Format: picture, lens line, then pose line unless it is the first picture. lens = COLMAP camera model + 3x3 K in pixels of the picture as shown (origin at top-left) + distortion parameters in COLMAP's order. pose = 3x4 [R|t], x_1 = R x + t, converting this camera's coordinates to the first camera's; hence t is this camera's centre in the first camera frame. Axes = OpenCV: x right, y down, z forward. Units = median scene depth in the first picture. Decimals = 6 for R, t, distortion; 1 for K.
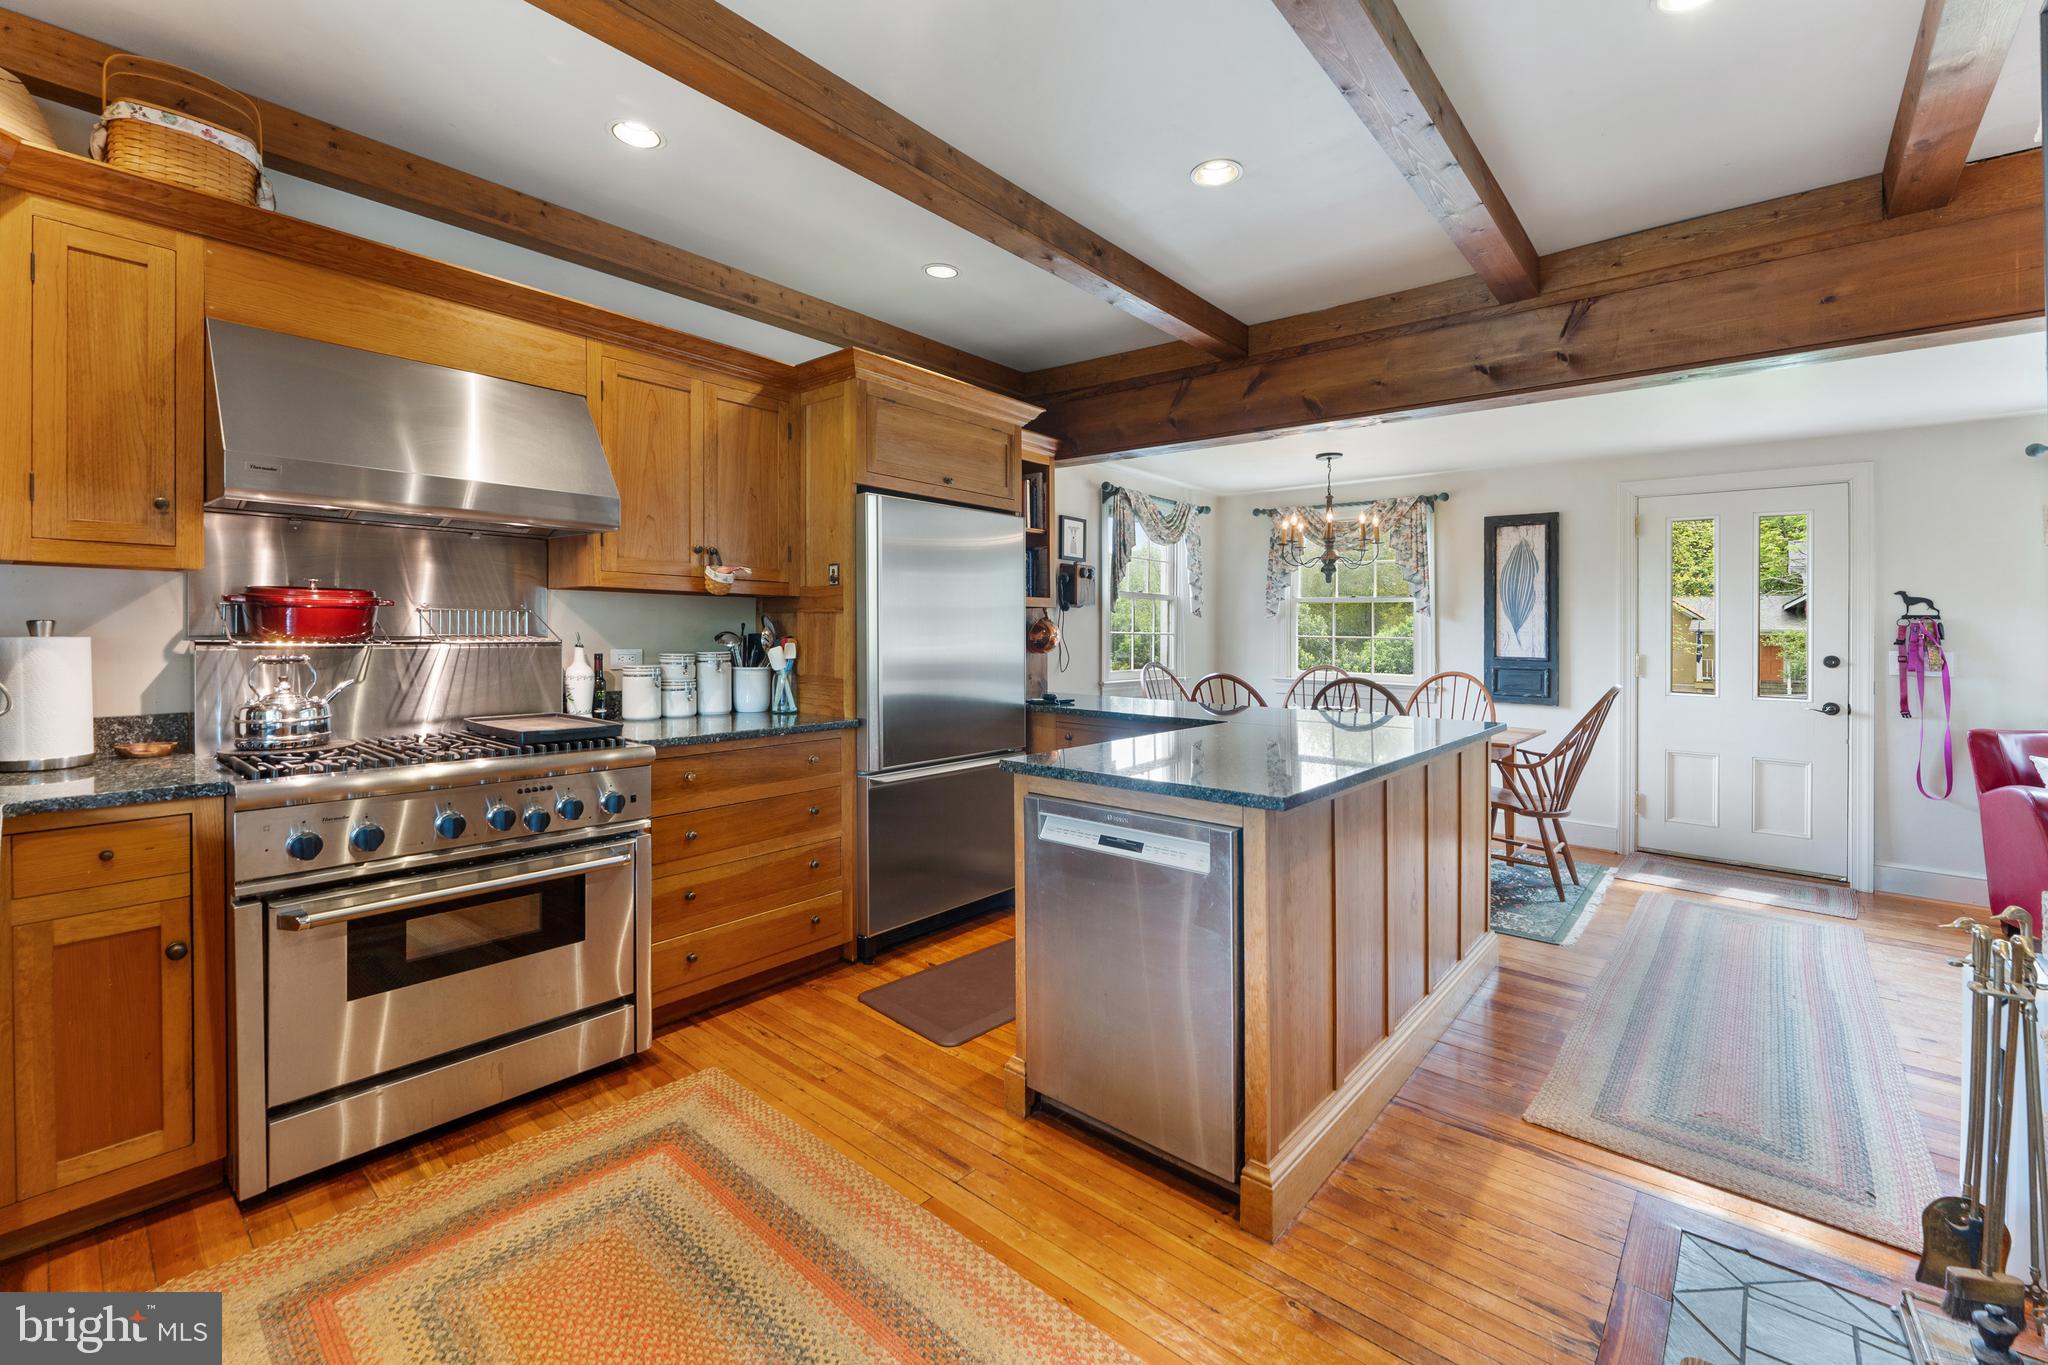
lens RADIAL K [[856.9, 0, 1000.8], [0, 856.9, 623.7], [0, 0, 1]] dist [0.000466, -0.000029]
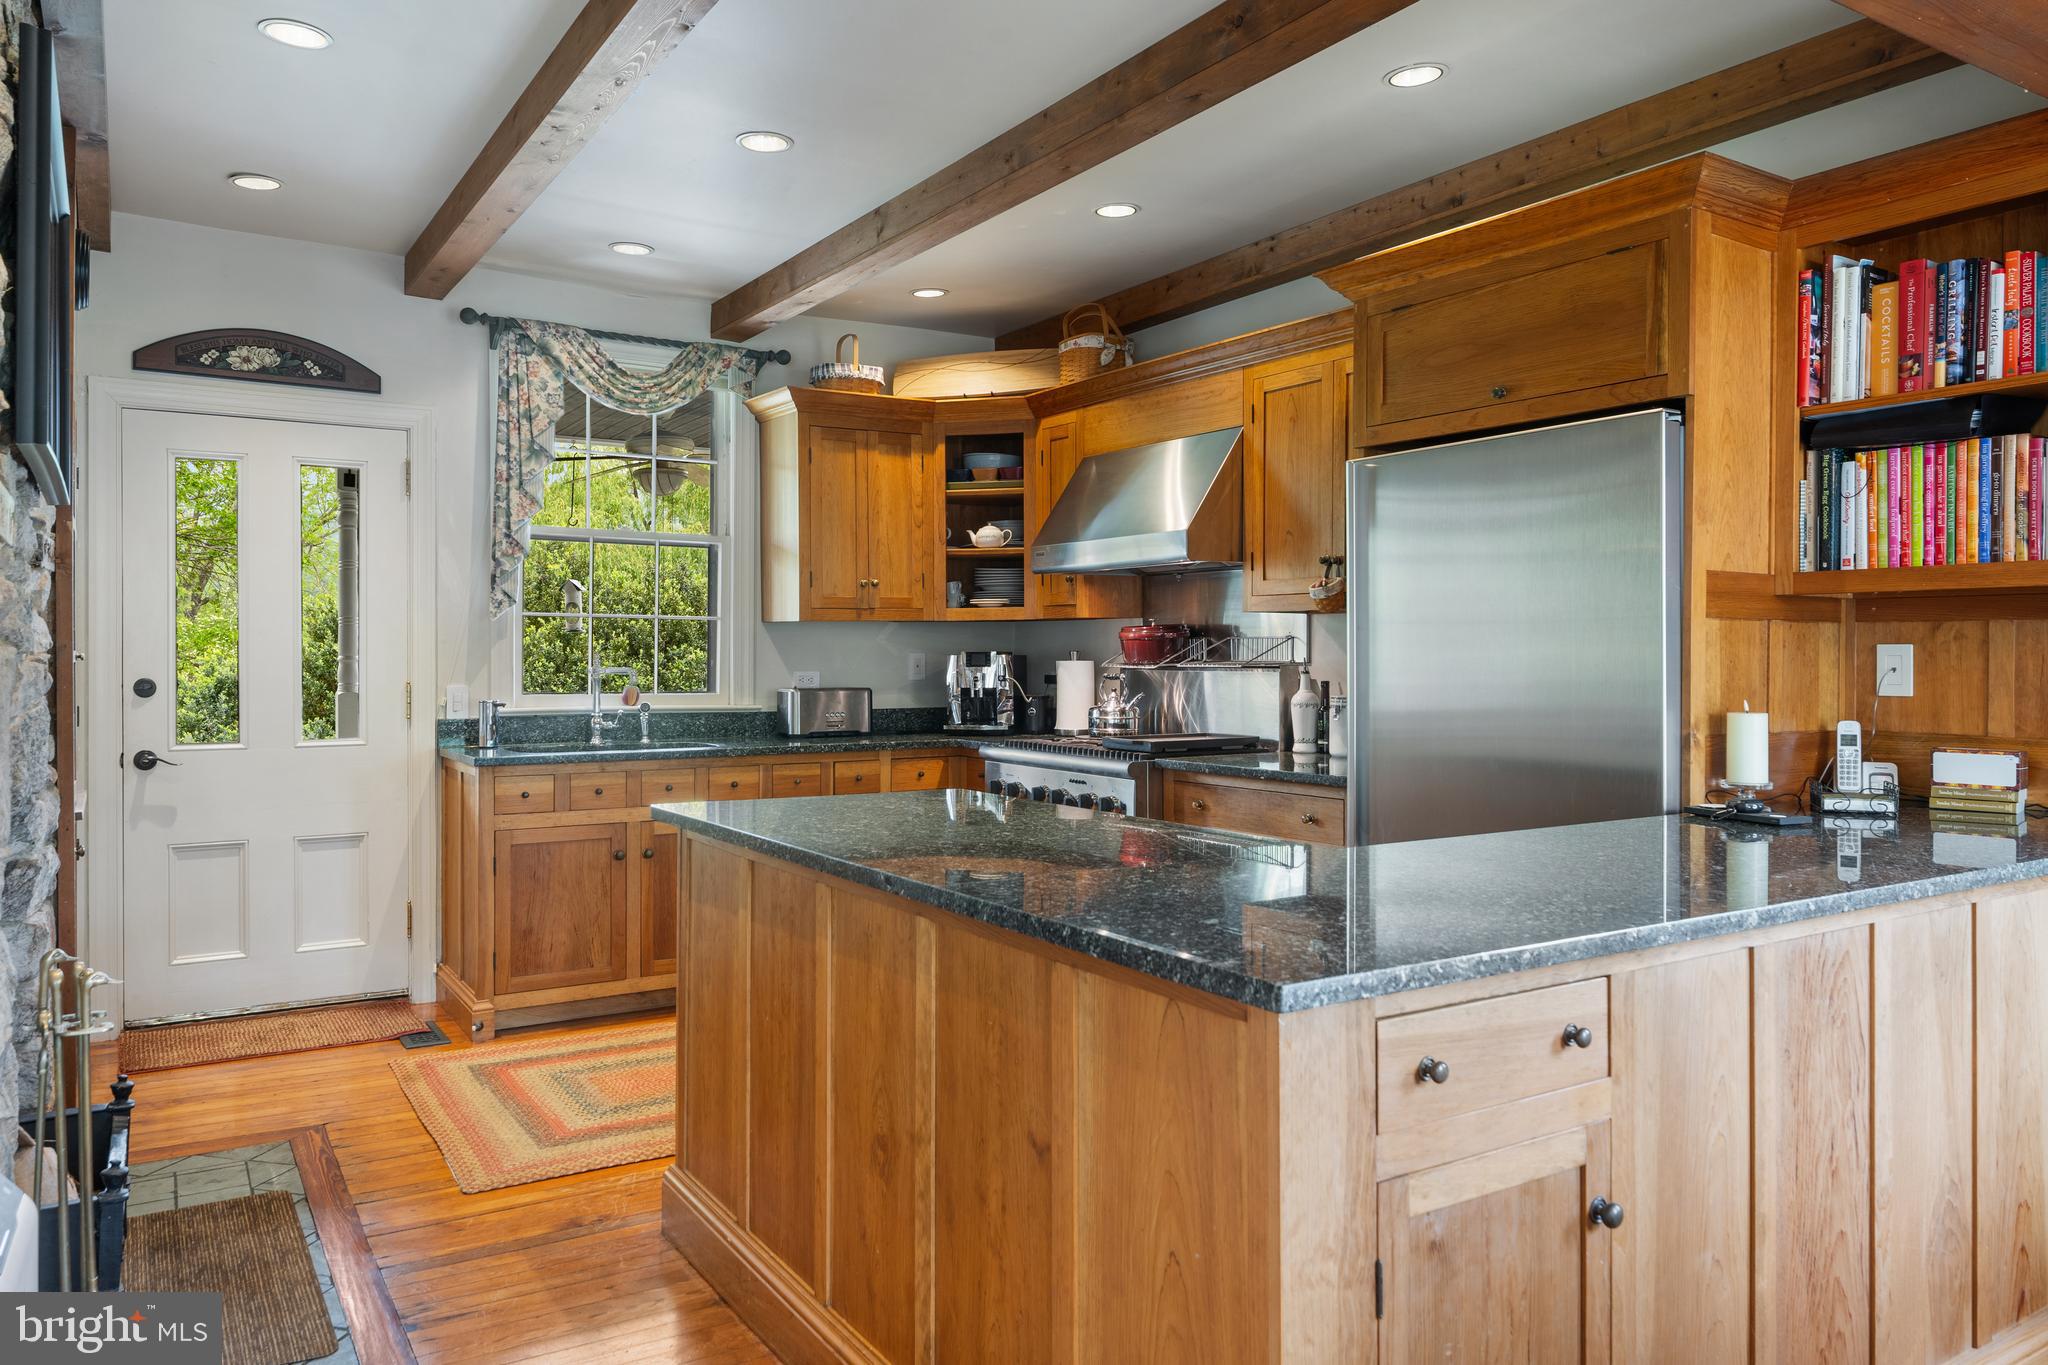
lens RADIAL K [[1393.8, 0, 1024.7], [0, 1393.8, 658.5], [0, 0, 1]] dist [-0.005255, 0.001968]
pose [[-0.273258, -0.007041, -0.961915, 0.685146], [0.002239, 0.999966, -0.007955, 0.014218], [0.961938, -0.004327, -0.273233, 0.698789]]
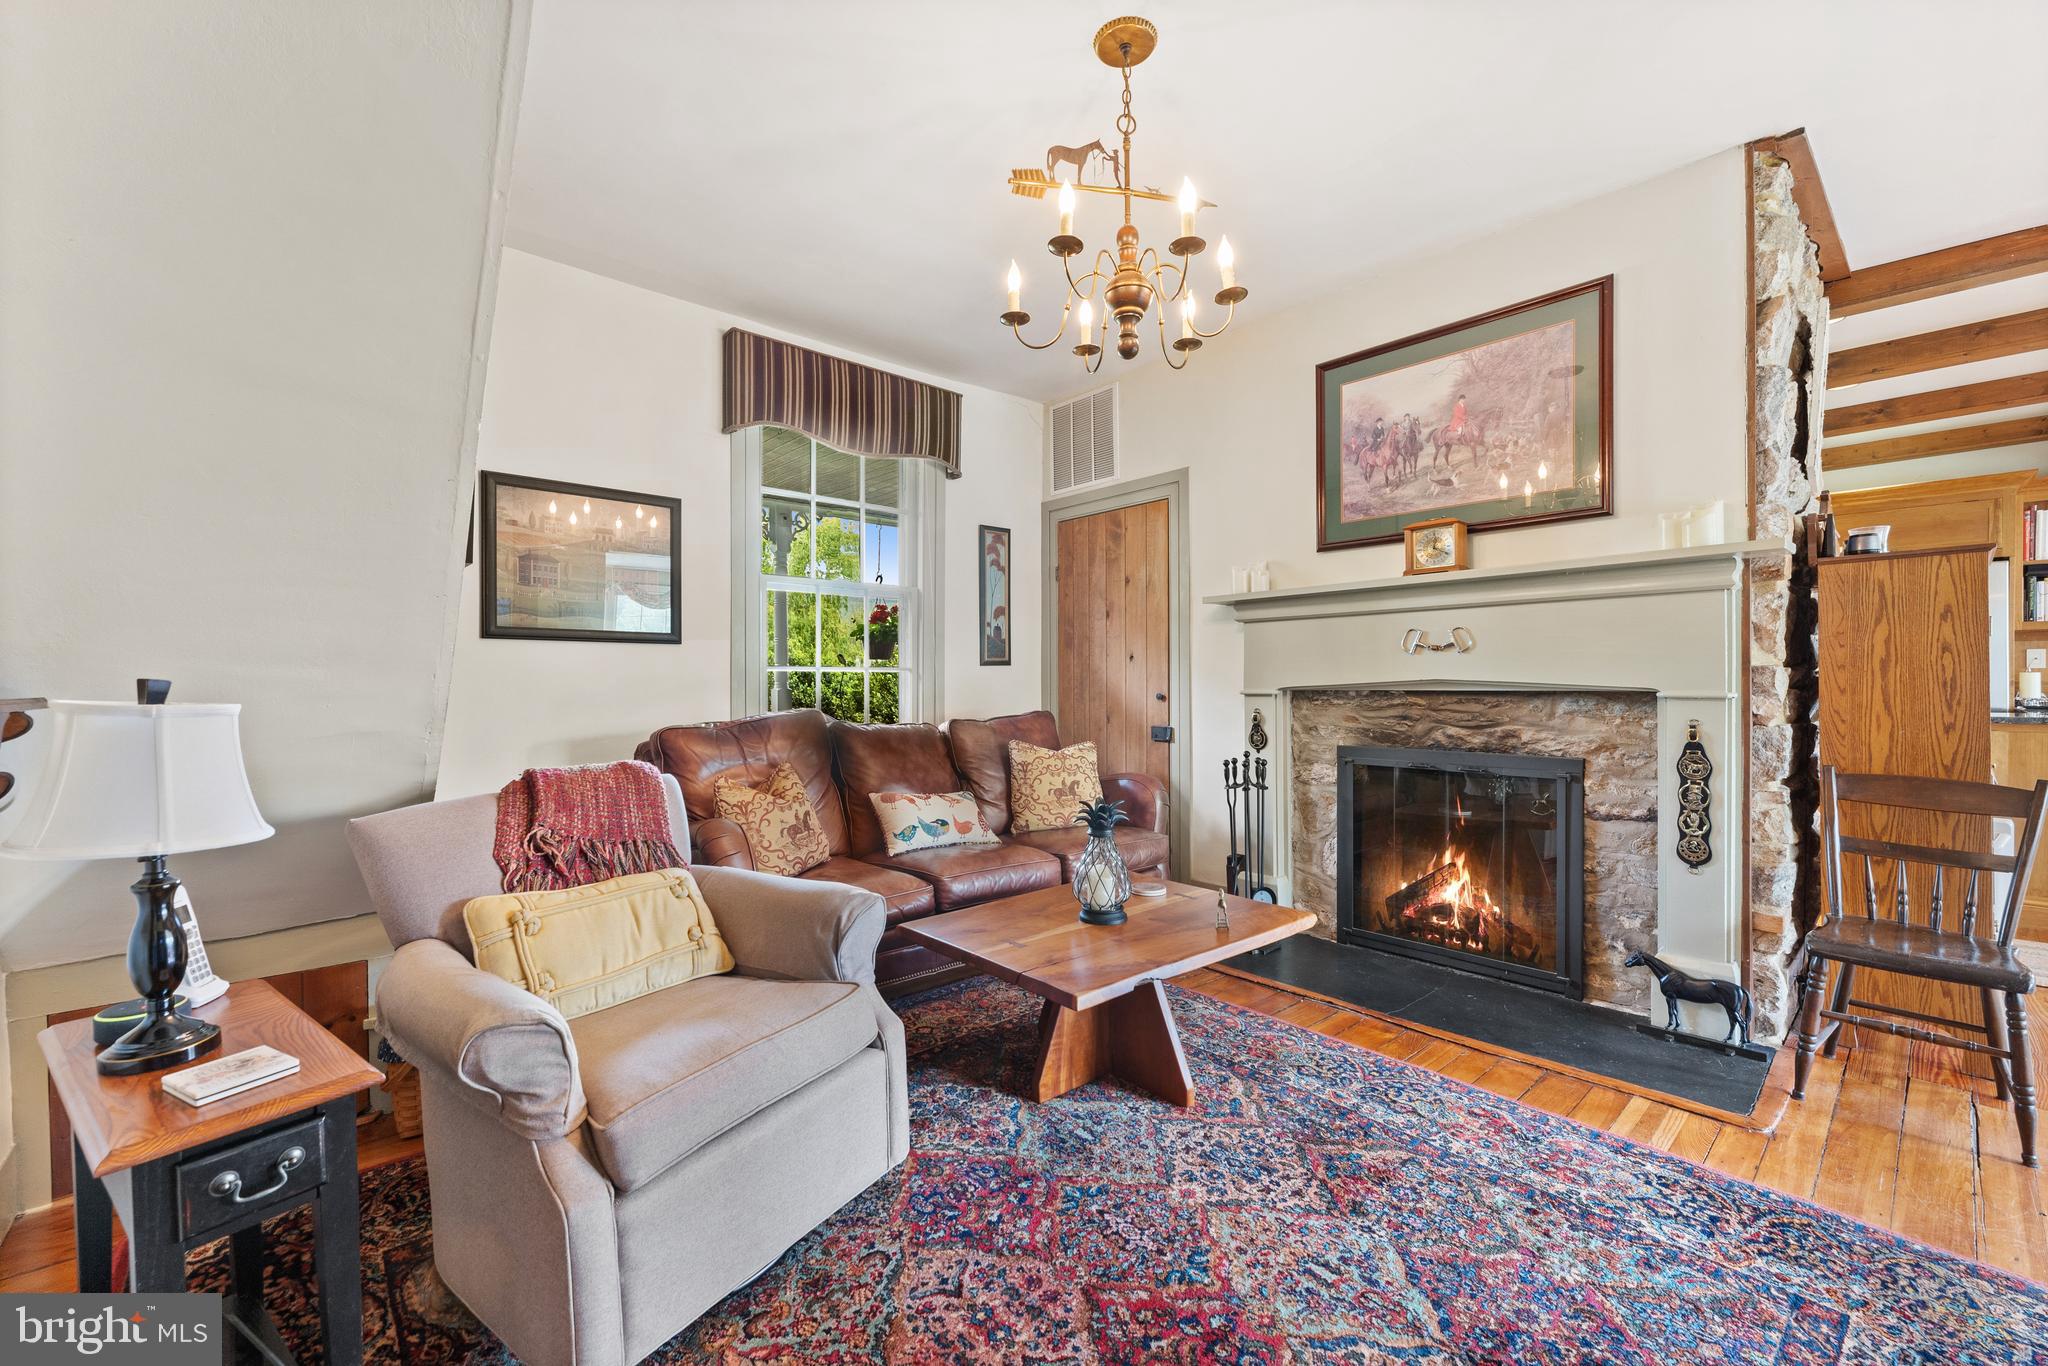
lens RADIAL K [[830.2, 0, 1026.9], [0, 830.2, 679.7], [0, 0, 1]] dist [-0.000307, -0.000169]
pose [[-0.110738, -0.012838, -0.993767, 1.133304], [0.007249, 0.999880, -0.013725, 0.047935], [0.993823, -0.008723, -0.110632, -0.248448]]
